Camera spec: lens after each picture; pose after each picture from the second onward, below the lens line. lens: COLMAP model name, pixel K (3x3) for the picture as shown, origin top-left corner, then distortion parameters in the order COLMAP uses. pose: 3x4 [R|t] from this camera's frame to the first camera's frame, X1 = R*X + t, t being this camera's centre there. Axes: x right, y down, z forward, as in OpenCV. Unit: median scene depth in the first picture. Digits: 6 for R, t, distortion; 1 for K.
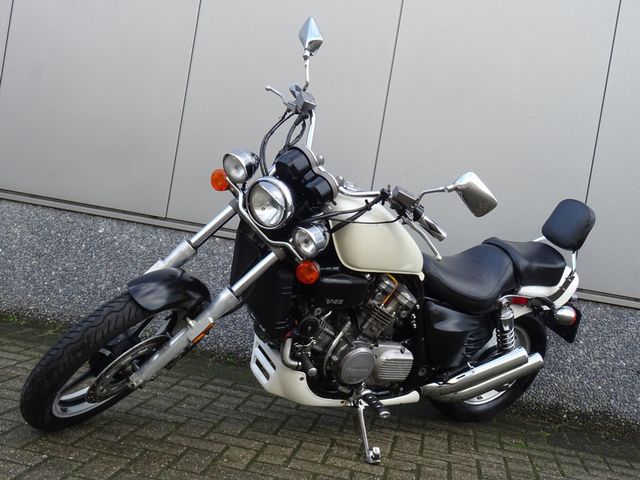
lens RADIAL K [[799.7, 0, 320.2], [0, 799.7, 240.0], [0, 0, 1]] dist [0.001538, 0.000000]
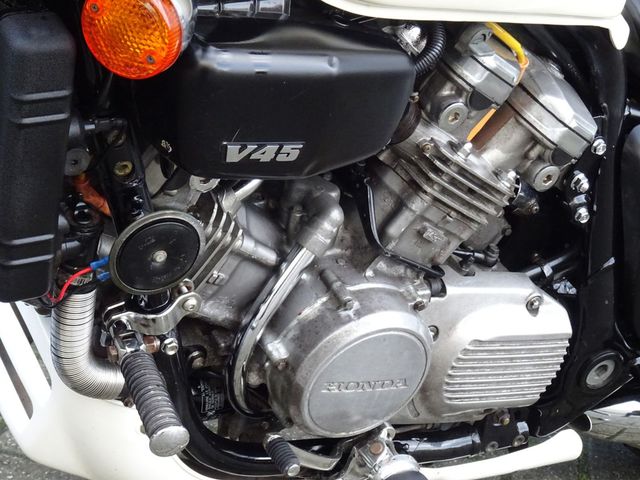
lens RADIAL K [[1661.4, 0, 319.9], [0, 1661.4, 239.5], [0, 0, 1]] dist [-0.001594, 0.000000]
pose [[0.999893, 0.014623, -0.000602, 0.031292], [-0.014224, 0.980646, 0.195273, 0.007238], [0.003446, -0.195244, 0.980749, 0.470802]]
